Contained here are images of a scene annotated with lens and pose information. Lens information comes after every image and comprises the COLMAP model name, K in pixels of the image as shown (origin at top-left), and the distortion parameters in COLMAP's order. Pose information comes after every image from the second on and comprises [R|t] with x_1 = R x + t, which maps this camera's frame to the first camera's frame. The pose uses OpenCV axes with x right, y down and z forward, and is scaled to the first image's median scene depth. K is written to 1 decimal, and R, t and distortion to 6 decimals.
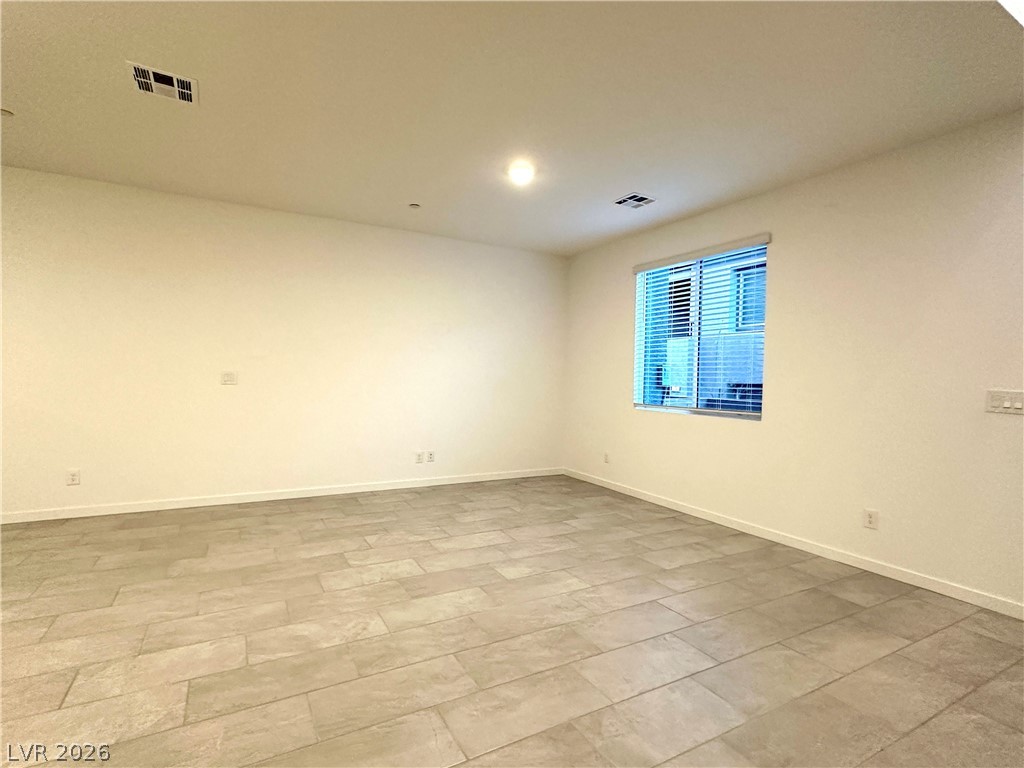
lens RADIAL K [[507.6, 0, 512.0], [0, 507.6, 384.0], [0, 0, 1]] dist [0.000775, -0.000926]
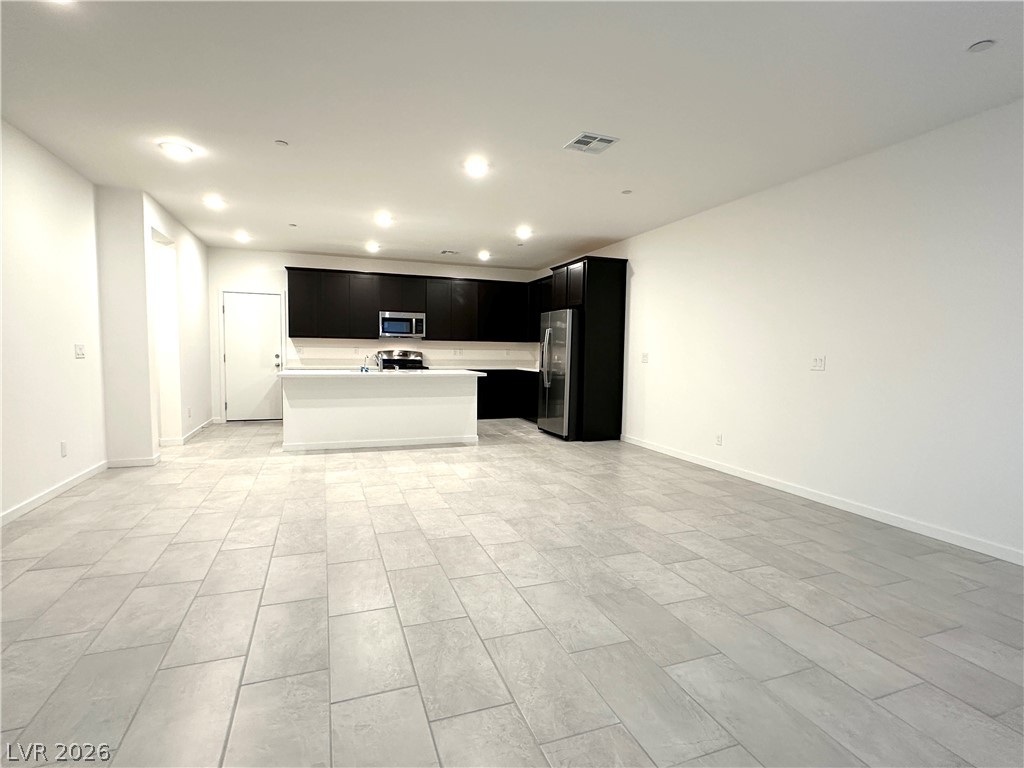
lens RADIAL K [[507.6, 0, 512.0], [0, 507.6, 384.0], [0, 0, 1]] dist [0.000775, -0.000926]
pose [[-0.148387, 0.041644, -0.988052, 0.588129], [-0.035433, 0.998248, 0.047395, 0.003078], [0.988294, 0.042042, -0.146651, 0.817537]]
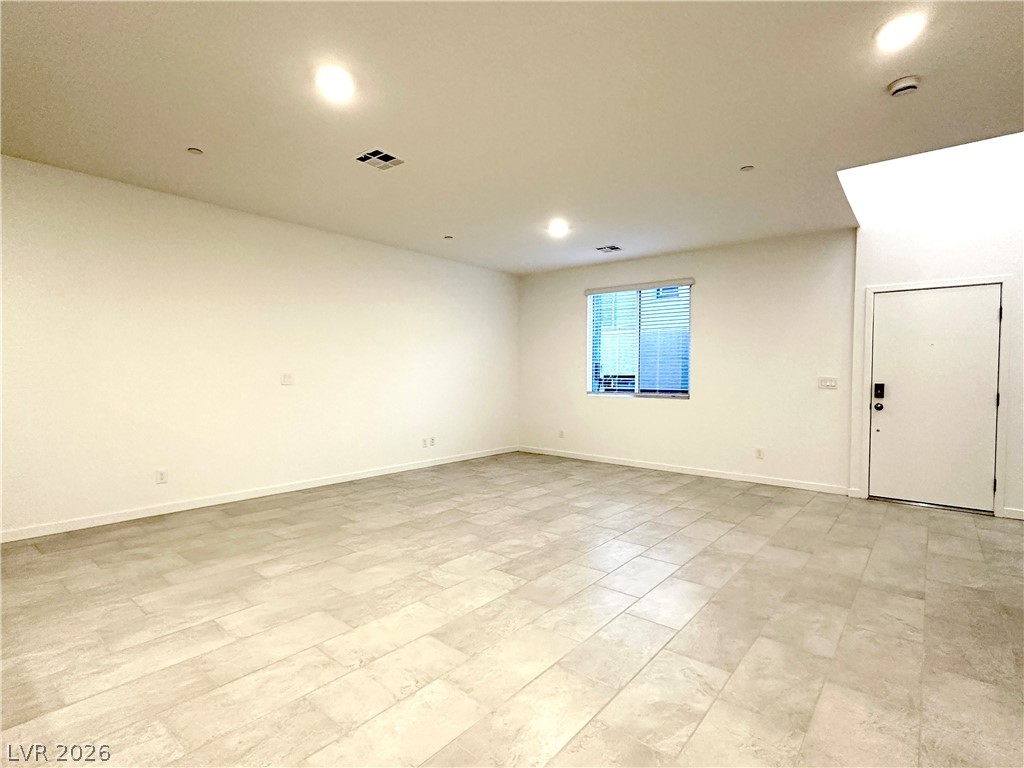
lens RADIAL K [[507.6, 0, 512.0], [0, 507.6, 384.0], [0, 0, 1]] dist [0.000775, -0.000926]
pose [[0.932830, -0.024840, 0.359460, -0.687168], [0.020499, 0.999664, 0.015886, -0.011901], [-0.359734, -0.007450, 0.933025, -0.303256]]
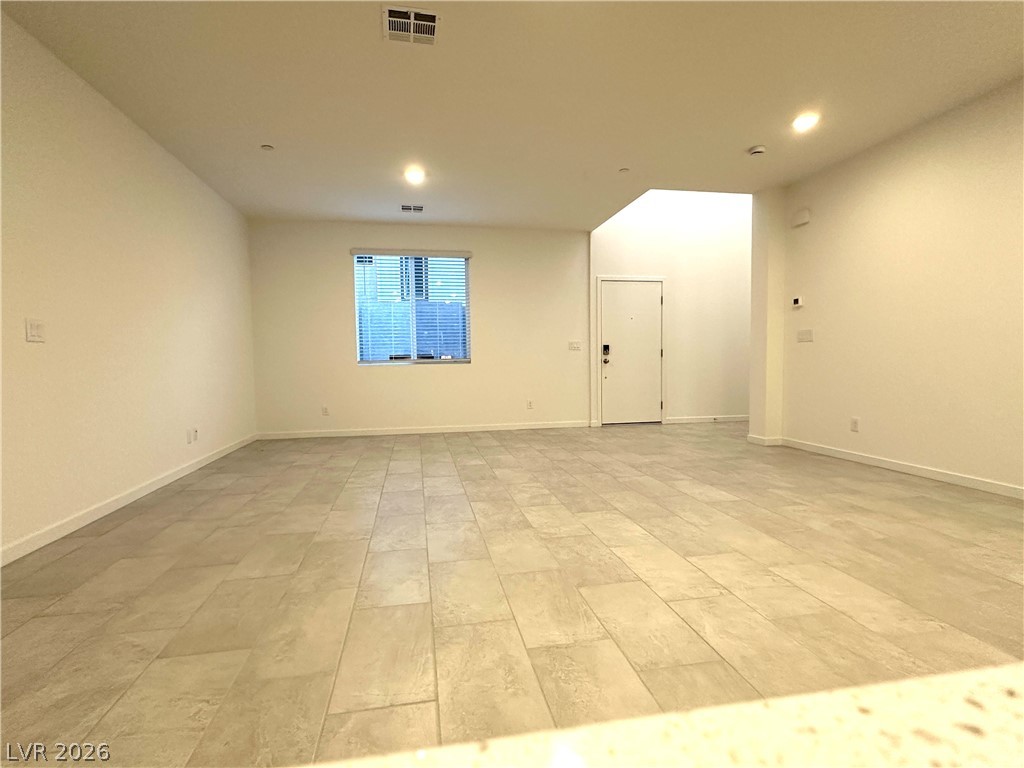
lens RADIAL K [[507.6, 0, 512.0], [0, 507.6, 384.0], [0, 0, 1]] dist [0.000775, -0.000926]
pose [[0.309152, -0.072737, 0.948227, -1.305282], [0.036909, 0.997237, 0.064464, 0.044374], [-0.950296, 0.015069, 0.310983, 0.410738]]
